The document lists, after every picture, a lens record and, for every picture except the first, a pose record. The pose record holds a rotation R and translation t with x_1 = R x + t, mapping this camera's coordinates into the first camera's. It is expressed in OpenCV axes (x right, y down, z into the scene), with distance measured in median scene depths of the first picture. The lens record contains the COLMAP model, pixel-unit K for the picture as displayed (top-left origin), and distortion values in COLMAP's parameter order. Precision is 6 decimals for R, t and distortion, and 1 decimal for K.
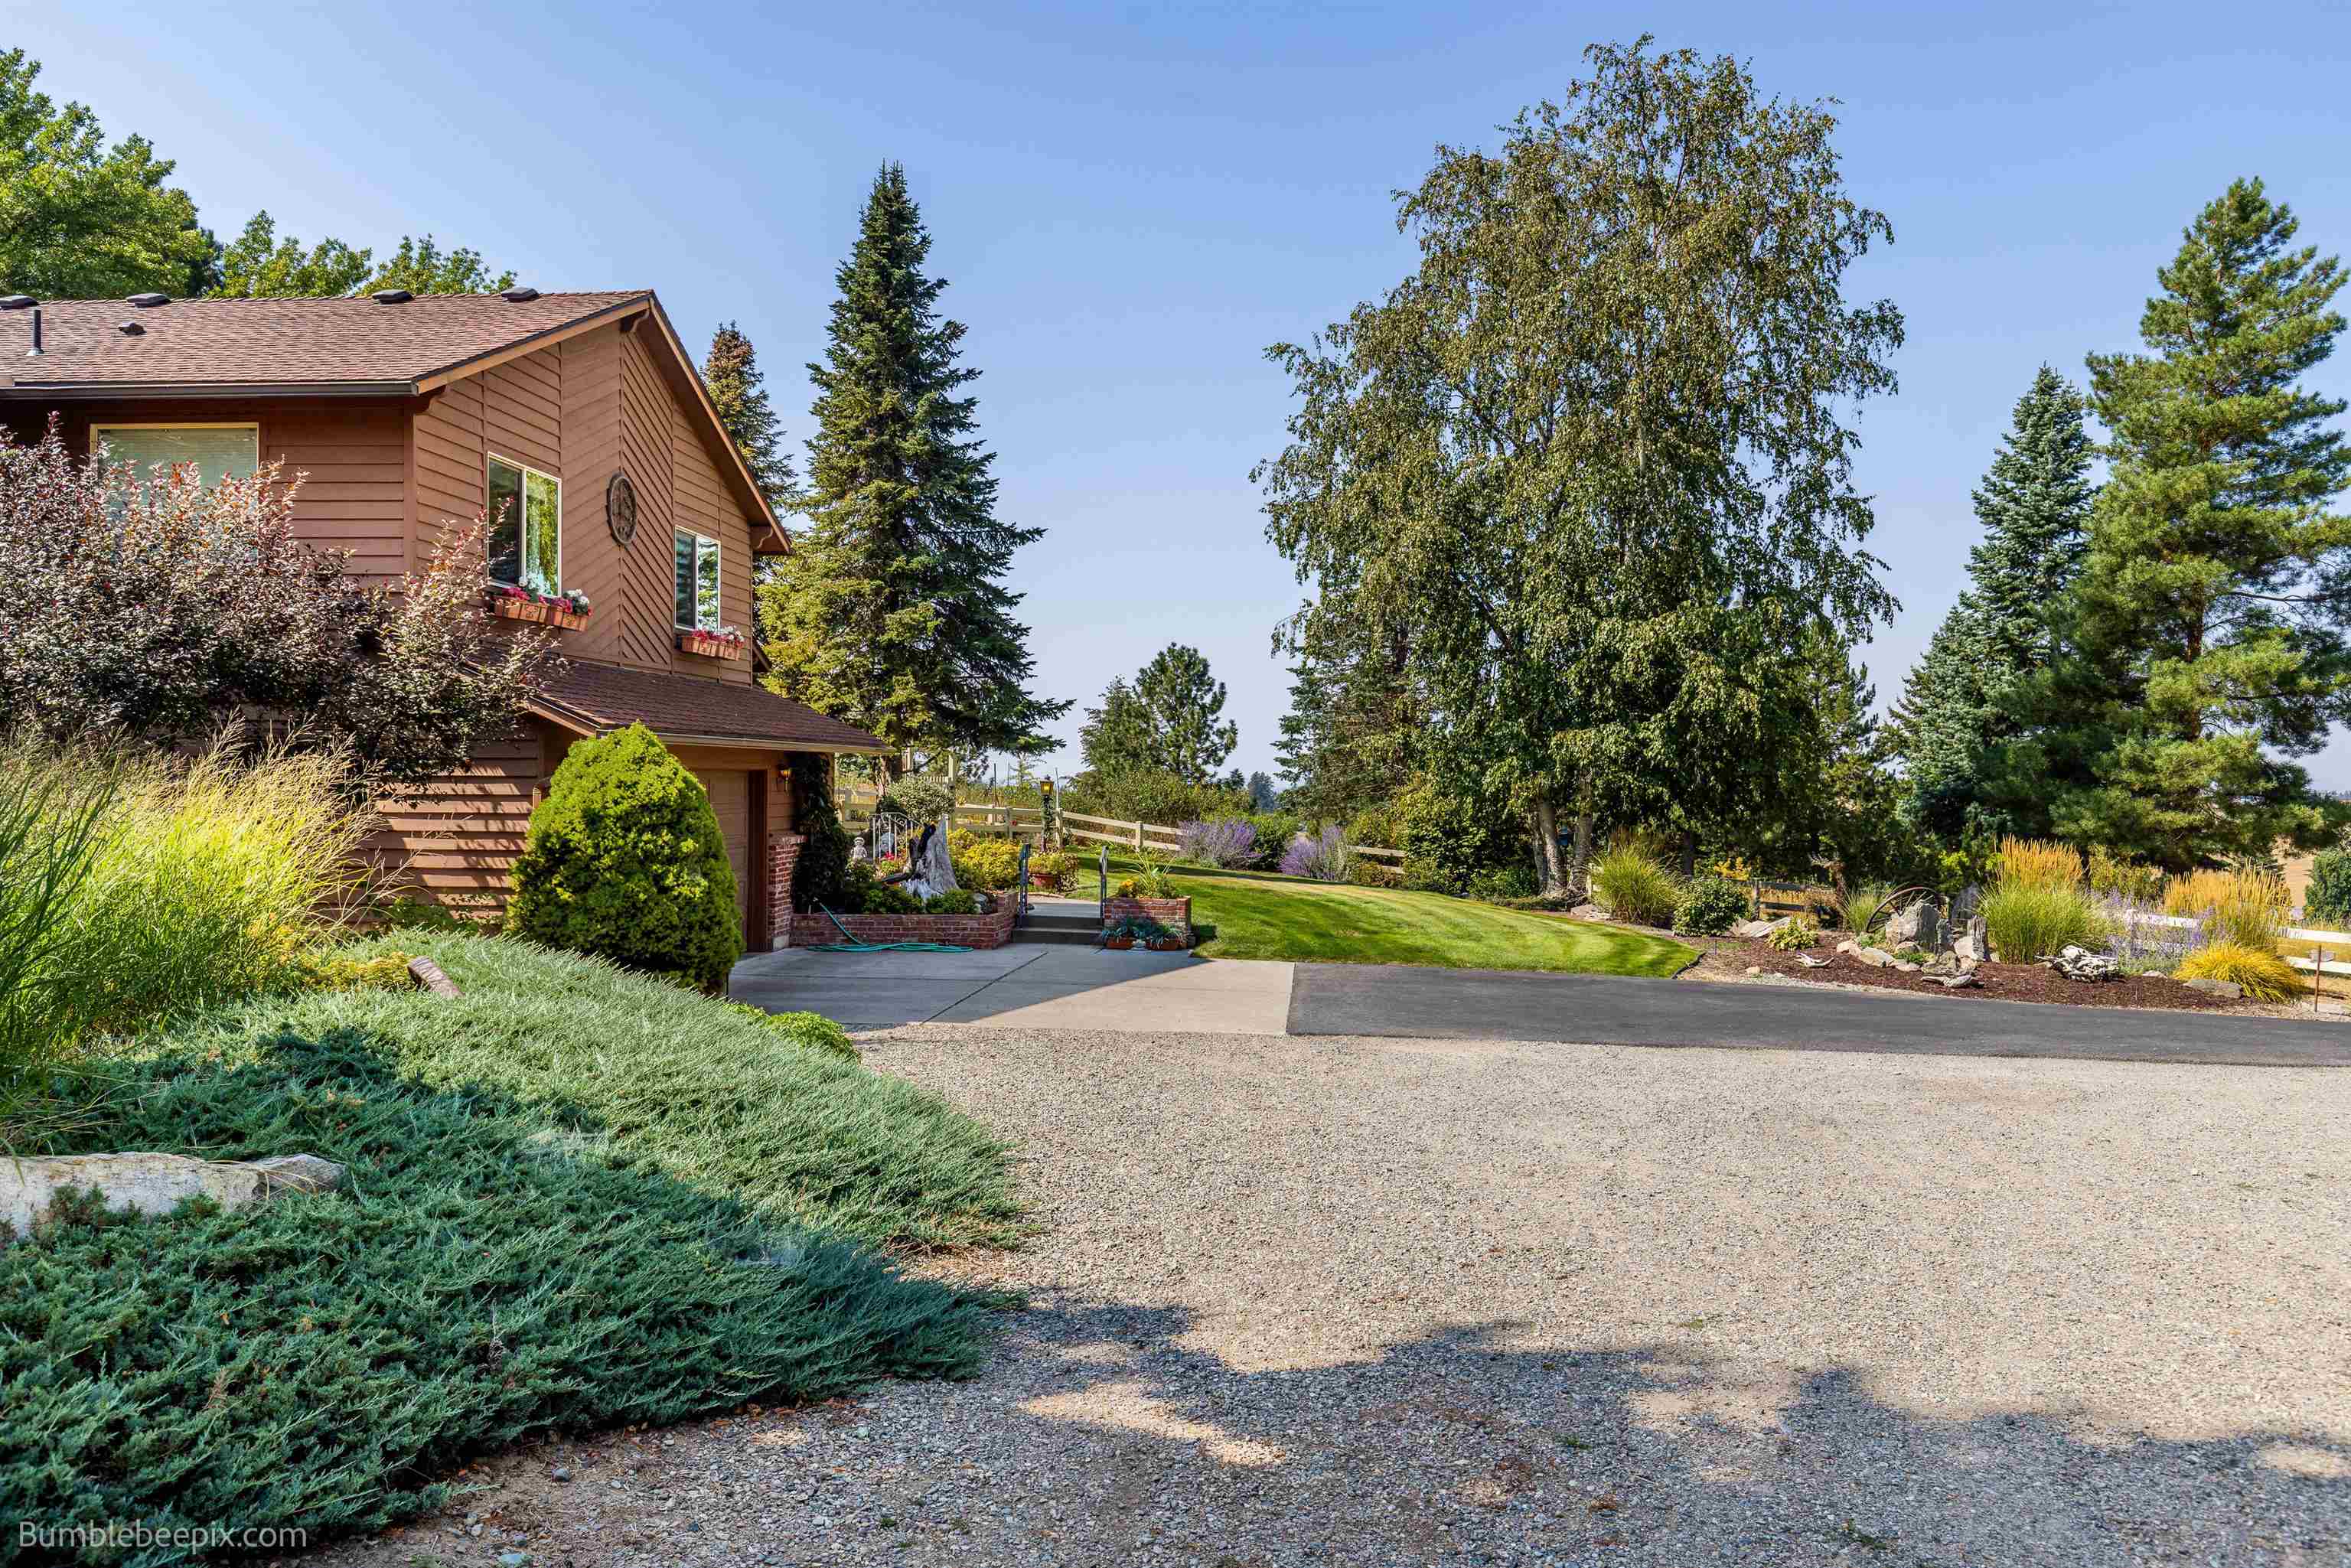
lens RADIAL K [[1766.6, 0, 1175.7], [0, 1766.6, 784.8], [0, 0, 1]] dist [0.001927, 0.000146]
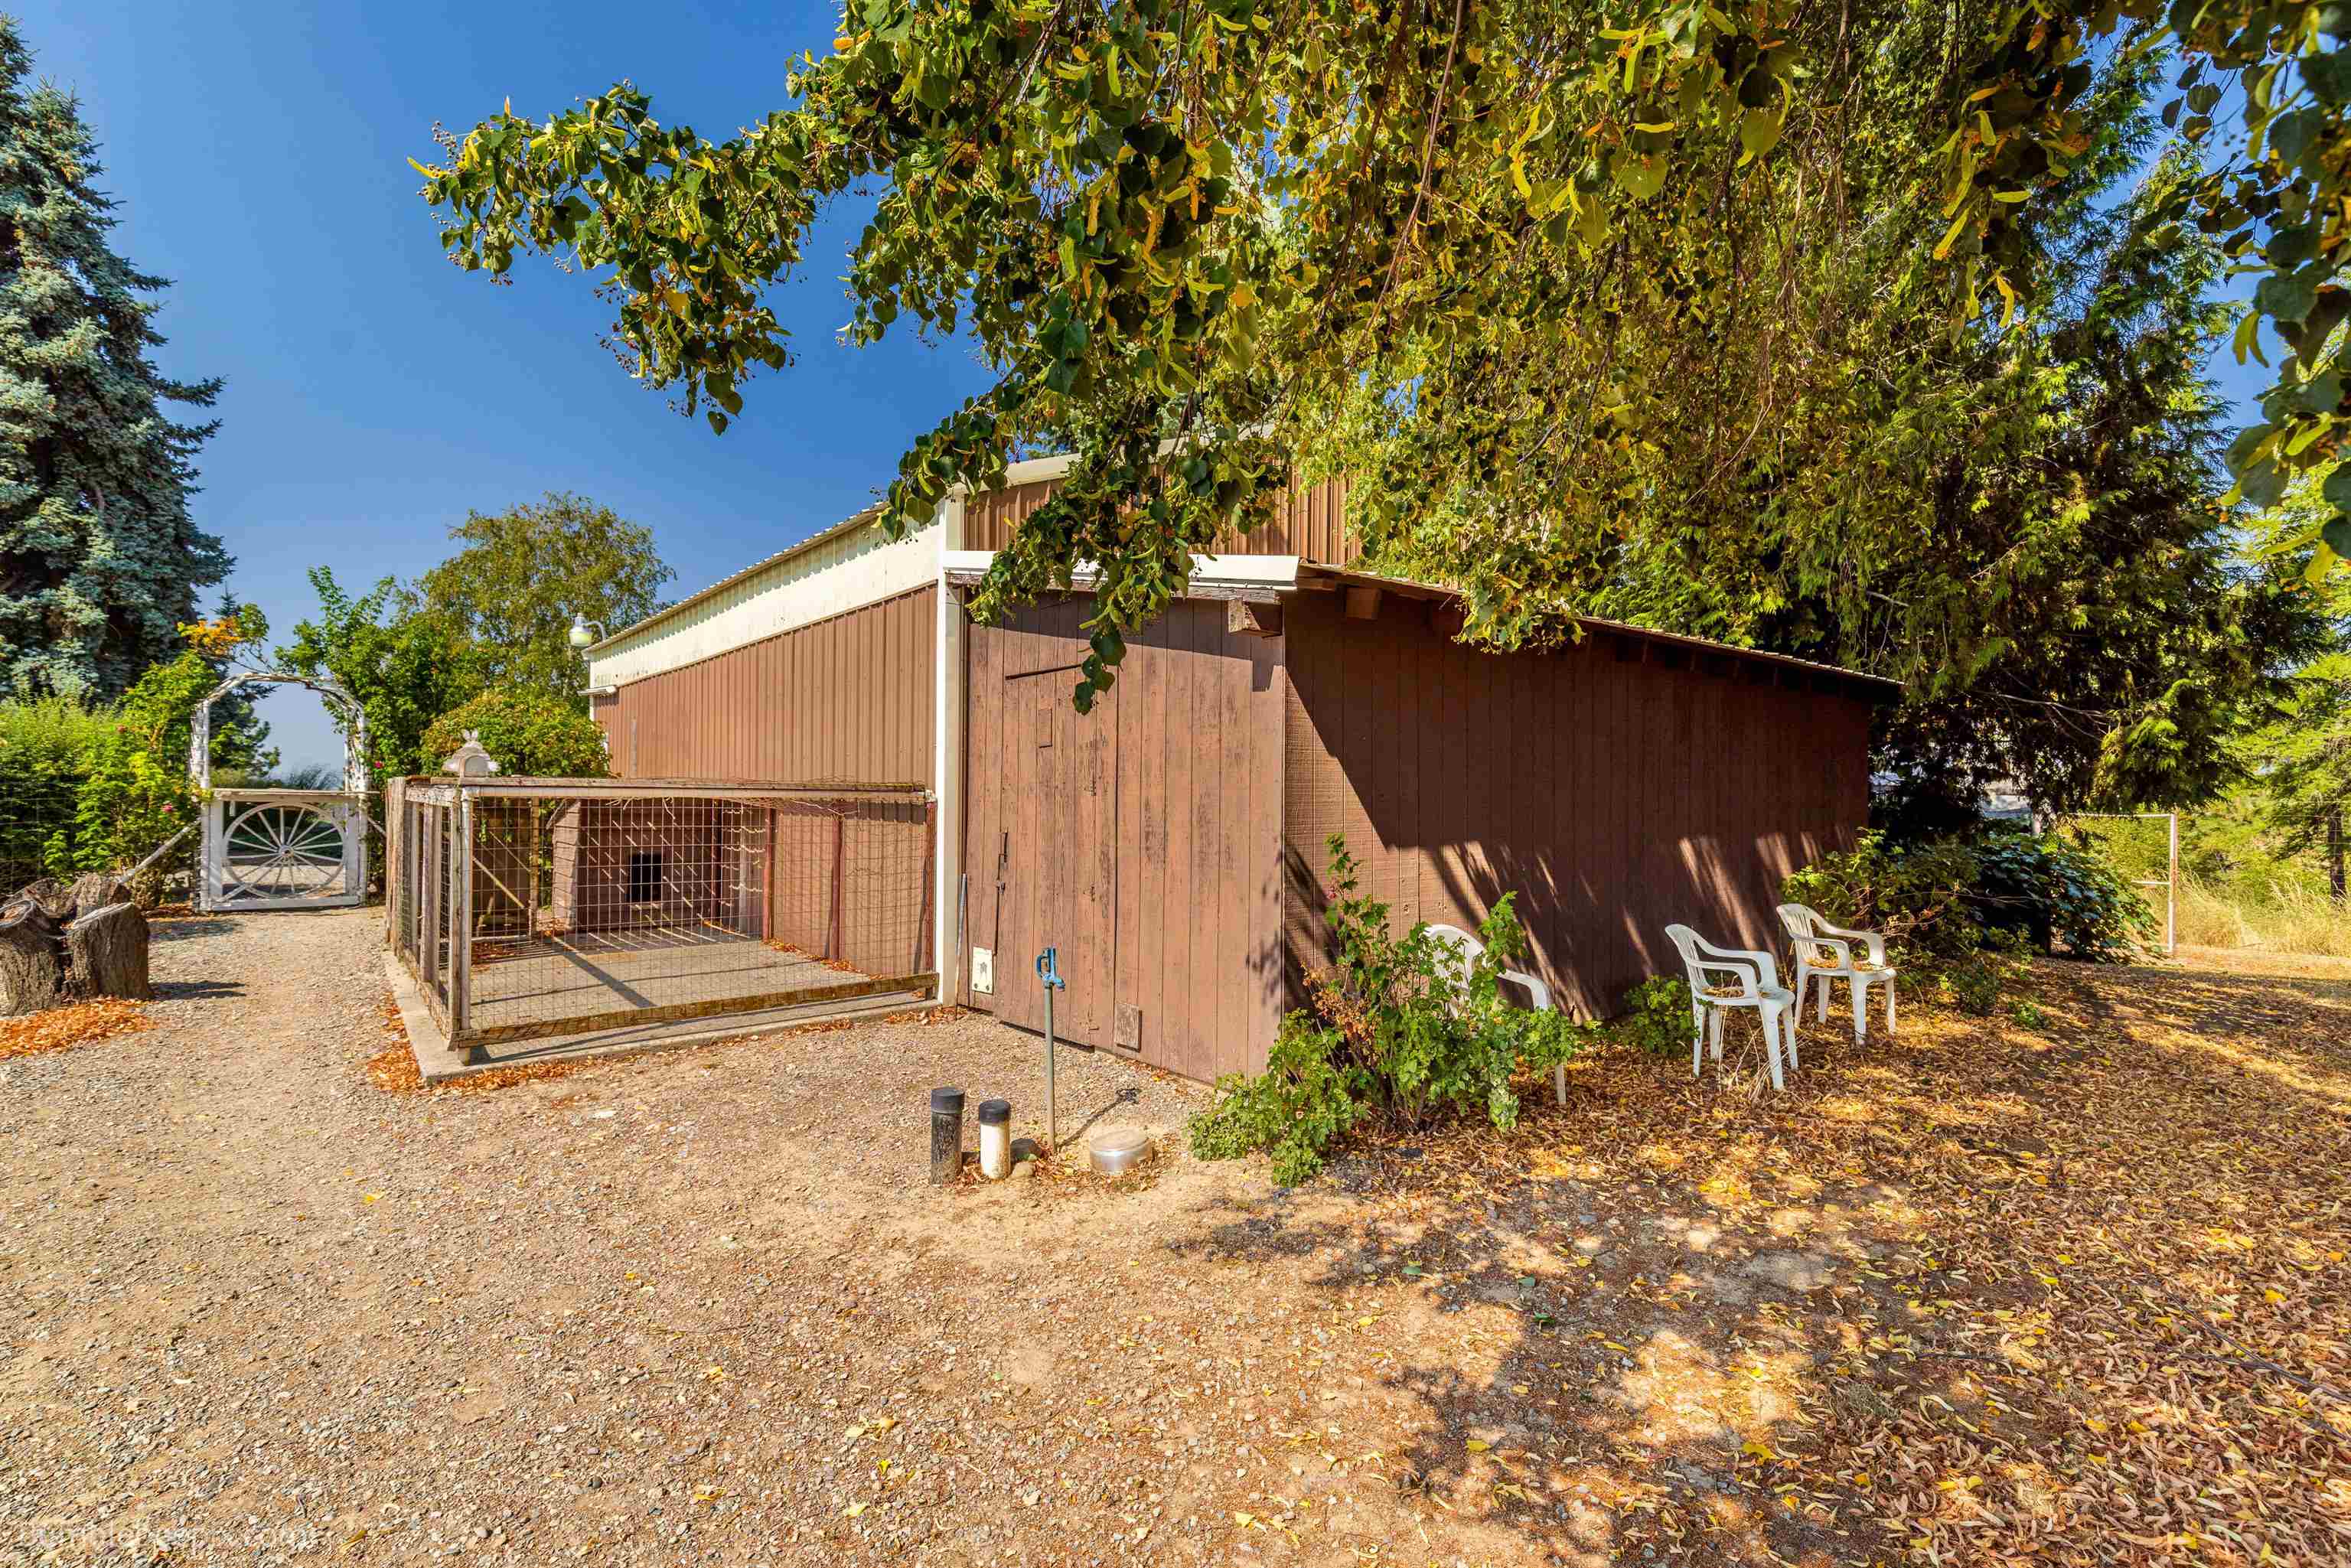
lens RADIAL K [[1064.3, 0, 1177.7], [0, 1064.3, 787.9], [0, 0, 1]] dist [0.001838, 0.000051]
pose [[0.718831, 0.000198, 0.695185, -0.151037], [0.001762, 0.999996, -0.002108, 0.006555], [-0.695183, 0.002740, 0.718828, -0.619456]]
